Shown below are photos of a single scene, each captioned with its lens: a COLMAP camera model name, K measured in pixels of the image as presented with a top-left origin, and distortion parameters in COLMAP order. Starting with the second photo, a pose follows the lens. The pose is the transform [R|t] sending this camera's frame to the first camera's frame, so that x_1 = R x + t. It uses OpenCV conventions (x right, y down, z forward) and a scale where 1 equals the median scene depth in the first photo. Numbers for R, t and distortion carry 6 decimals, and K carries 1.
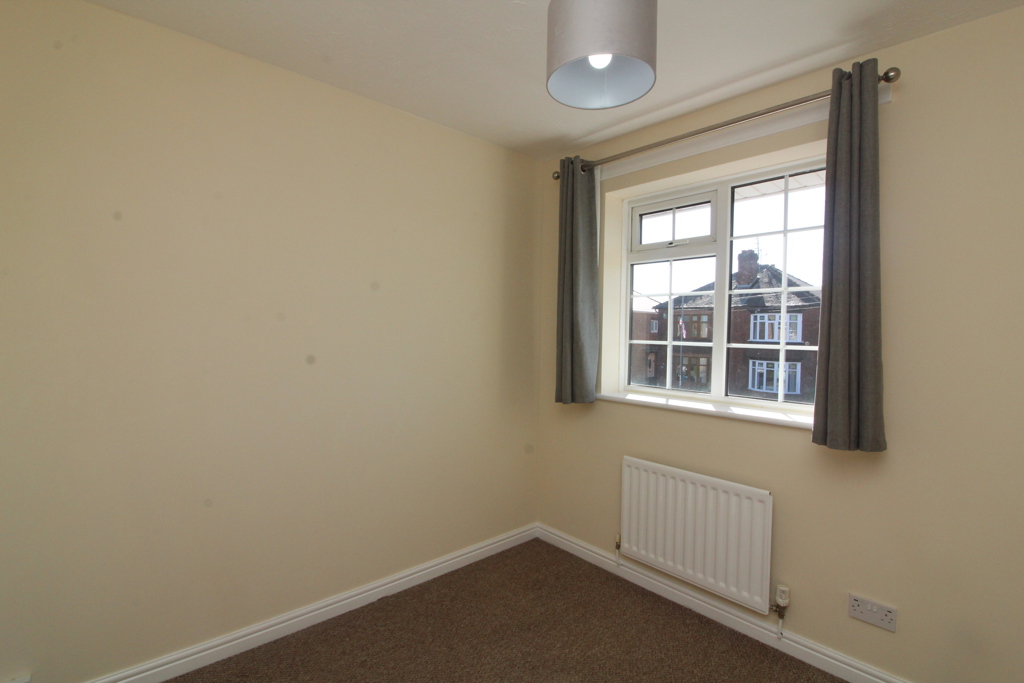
lens RADIAL K [[476.1, 0, 508.0], [0, 476.1, 336.6], [0, 0, 1]] dist [-0.014884, -0.003426]
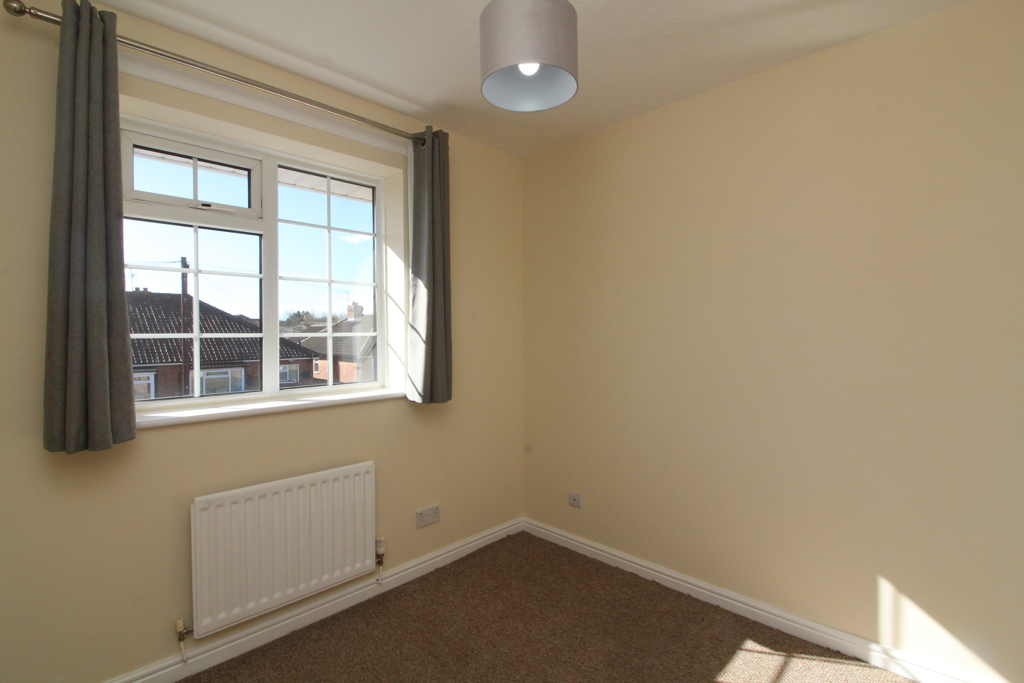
lens RADIAL K [[476.1, 0, 506.9], [0, 476.1, 337.4], [0, 0, 1]] dist [-0.014884, -0.003426]
pose [[-0.065782, -0.024729, 0.997528, -0.482416], [0.021244, 0.999432, 0.026177, 0.007800], [-0.997608, 0.022913, -0.065220, 0.605293]]
